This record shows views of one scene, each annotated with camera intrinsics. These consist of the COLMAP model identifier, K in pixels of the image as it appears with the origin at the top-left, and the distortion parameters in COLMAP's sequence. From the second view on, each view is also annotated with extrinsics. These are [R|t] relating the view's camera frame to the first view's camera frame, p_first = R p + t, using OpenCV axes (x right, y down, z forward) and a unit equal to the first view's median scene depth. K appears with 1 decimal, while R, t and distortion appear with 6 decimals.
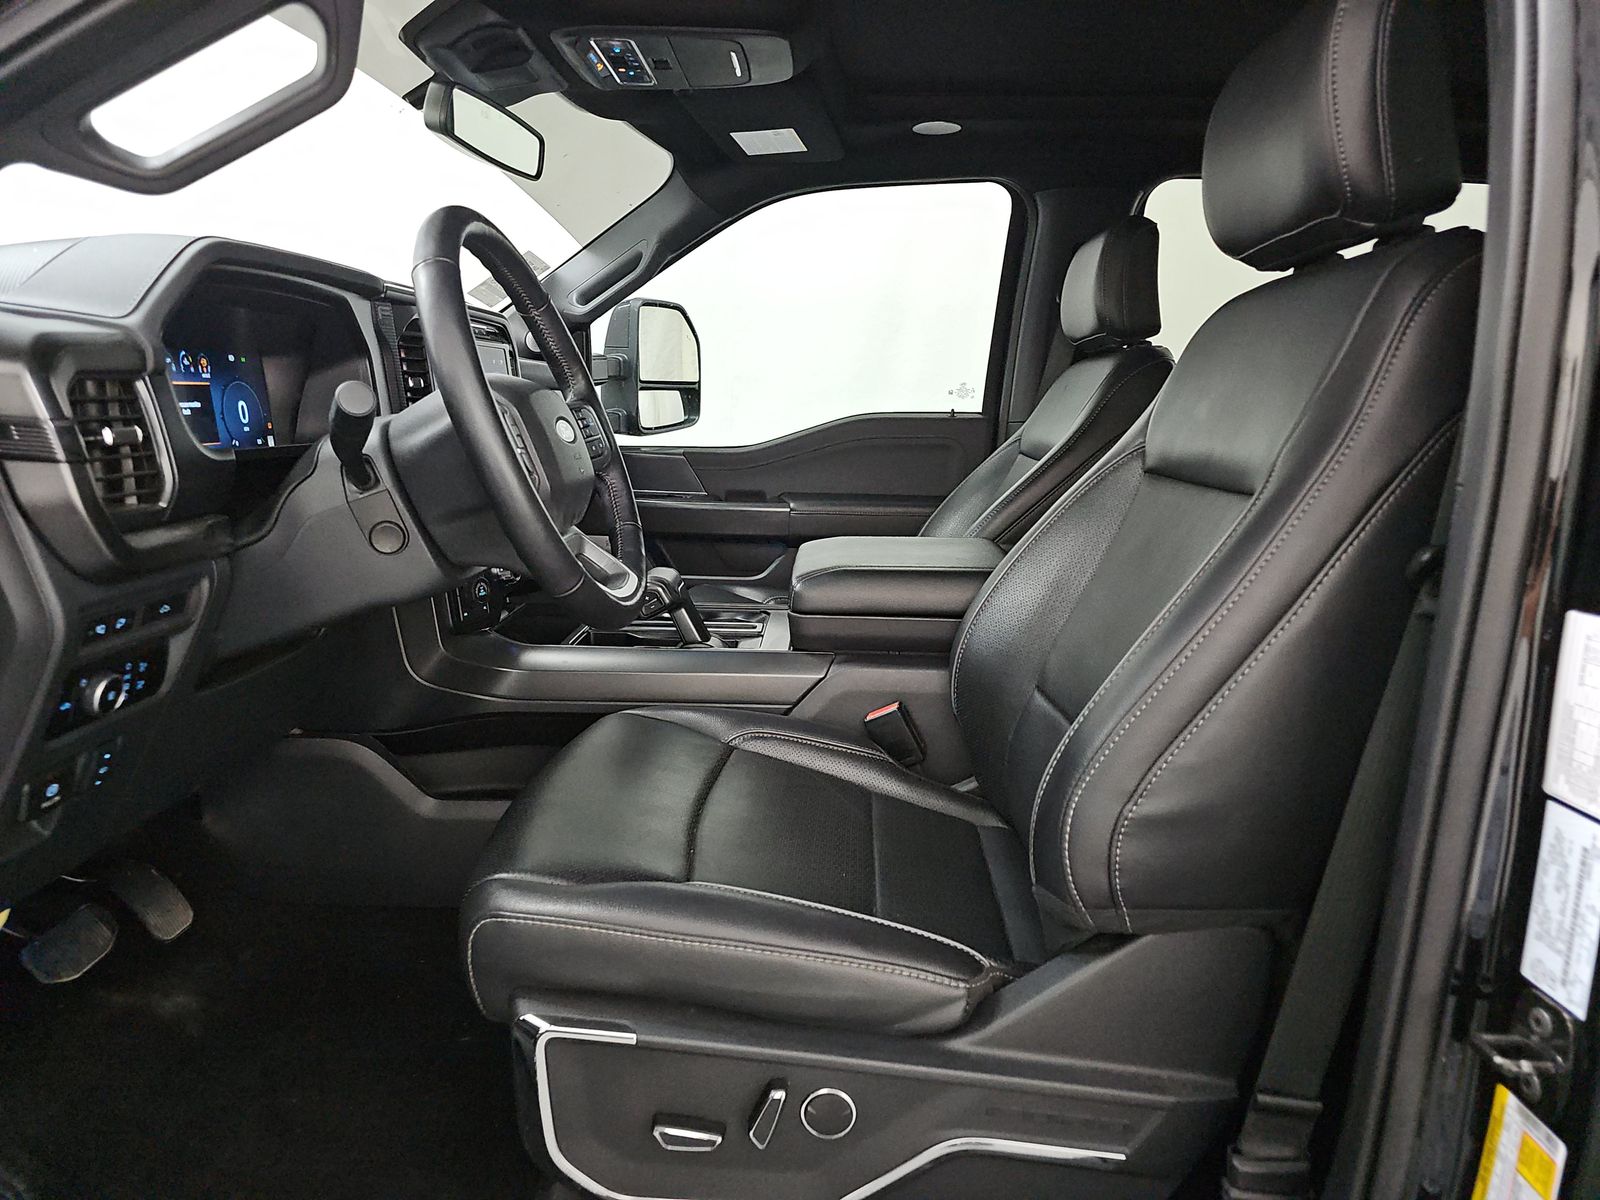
lens RADIAL K [[1069.7, 0, 800.0], [0, 1069.7, 600.0], [0, 0, 1]] dist [0.059000, -0.079814]
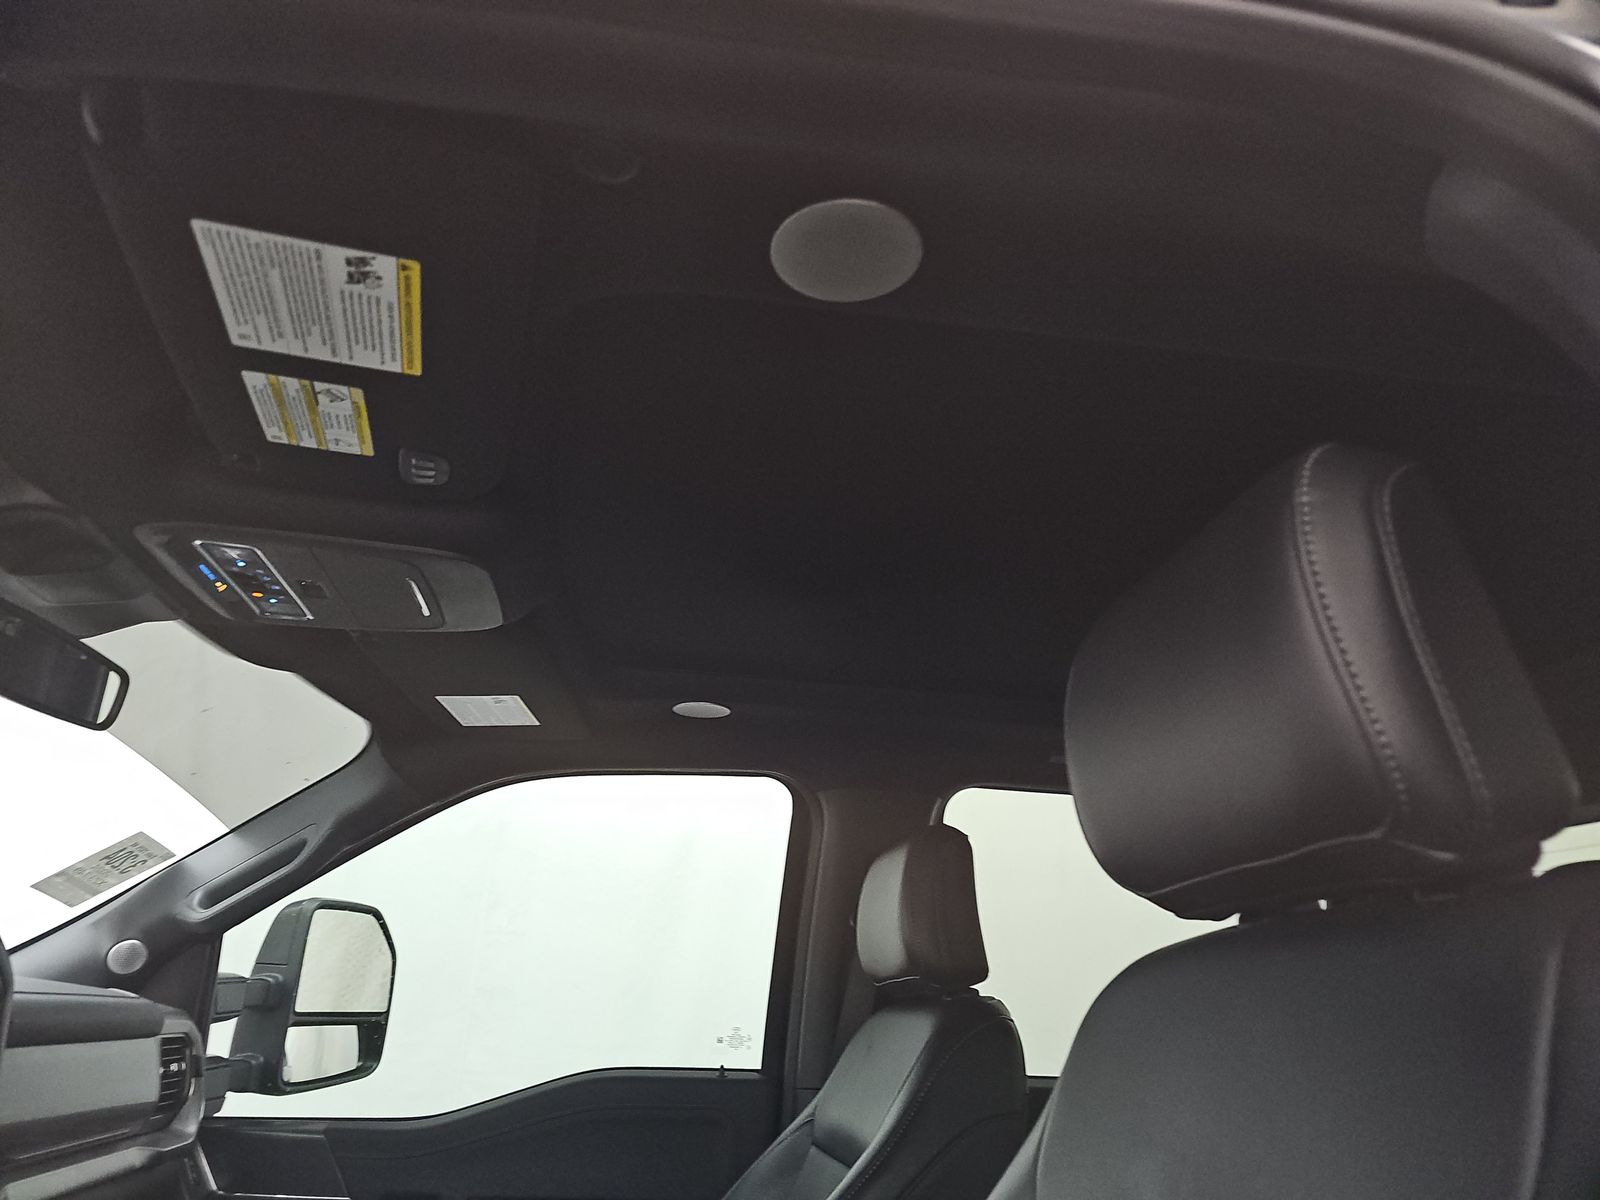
lens RADIAL K [[1104.3, 0, 780.0], [0, 1104.3, 538.3], [0, 0, 1]] dist [-0.003690, -0.003468]
pose [[0.985097, 0.085023, 0.149515, 0.044815], [0.012131, 0.832768, -0.553490, -0.071044], [-0.171571, 0.547055, 0.819326, 0.206506]]
